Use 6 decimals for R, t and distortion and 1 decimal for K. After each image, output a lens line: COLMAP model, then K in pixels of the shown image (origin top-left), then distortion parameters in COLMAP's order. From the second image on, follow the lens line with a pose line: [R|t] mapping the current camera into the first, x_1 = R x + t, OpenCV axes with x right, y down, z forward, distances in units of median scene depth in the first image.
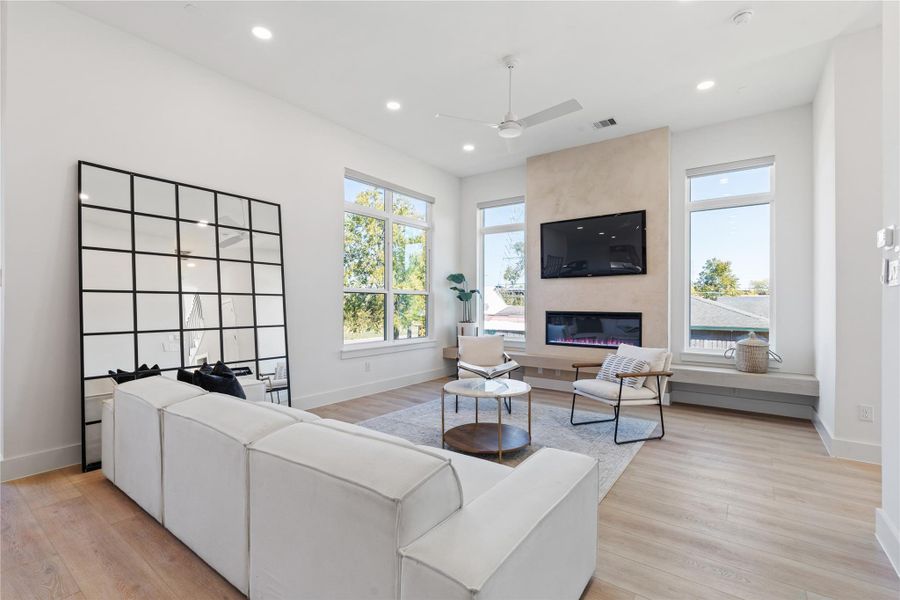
lens RADIAL K [[402.6, 0, 451.1], [0, 402.6, 300.7], [0, 0, 1]] dist [-0.008382, 0.003208]
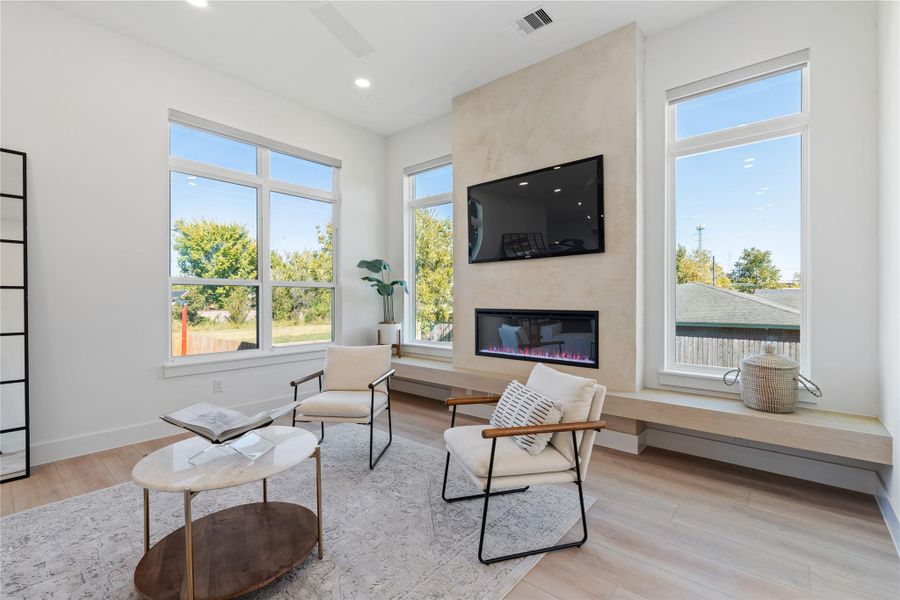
lens RADIAL K [[402.6, 0, 449.5], [0, 402.6, 299.5], [0, 0, 1]] dist [-0.008382, 0.003208]
pose [[0.997469, -0.005653, -0.070877, 0.278941], [0.006247, 0.999947, 0.008171, 0.004001], [0.070828, -0.008593, 0.997452, 0.324215]]
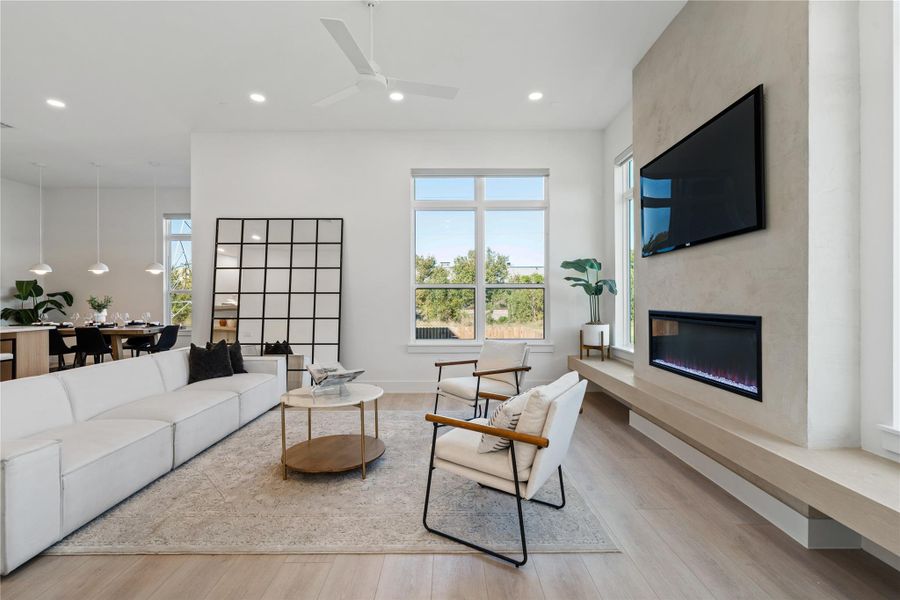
lens RADIAL K [[402.6, 0, 449.7], [0, 402.6, 299.9], [0, 0, 1]] dist [-0.008382, 0.003208]
pose [[0.593339, -0.004417, -0.804940, 0.632276], [0.011019, 0.999936, 0.002635, 0.006154], [0.804877, -0.010433, 0.593350, 0.458981]]
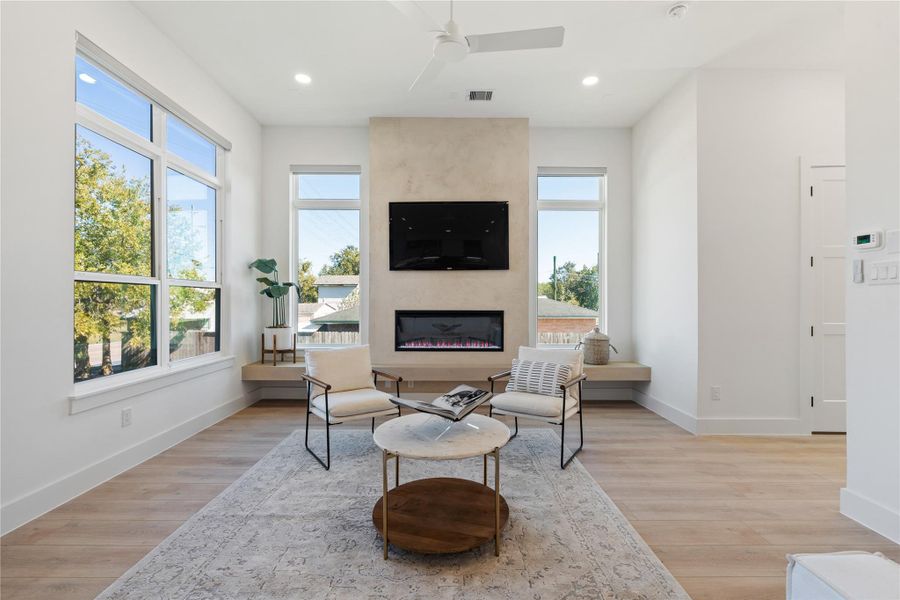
lens RADIAL K [[402.6, 0, 449.9], [0, 402.6, 300.8], [0, 0, 1]] dist [-0.008382, 0.003208]
pose [[0.803334, -0.002260, 0.595525, -0.187954], [-0.002019, 0.999977, 0.006519, 0.001067], [-0.595526, -0.006439, 0.803311, 0.321246]]
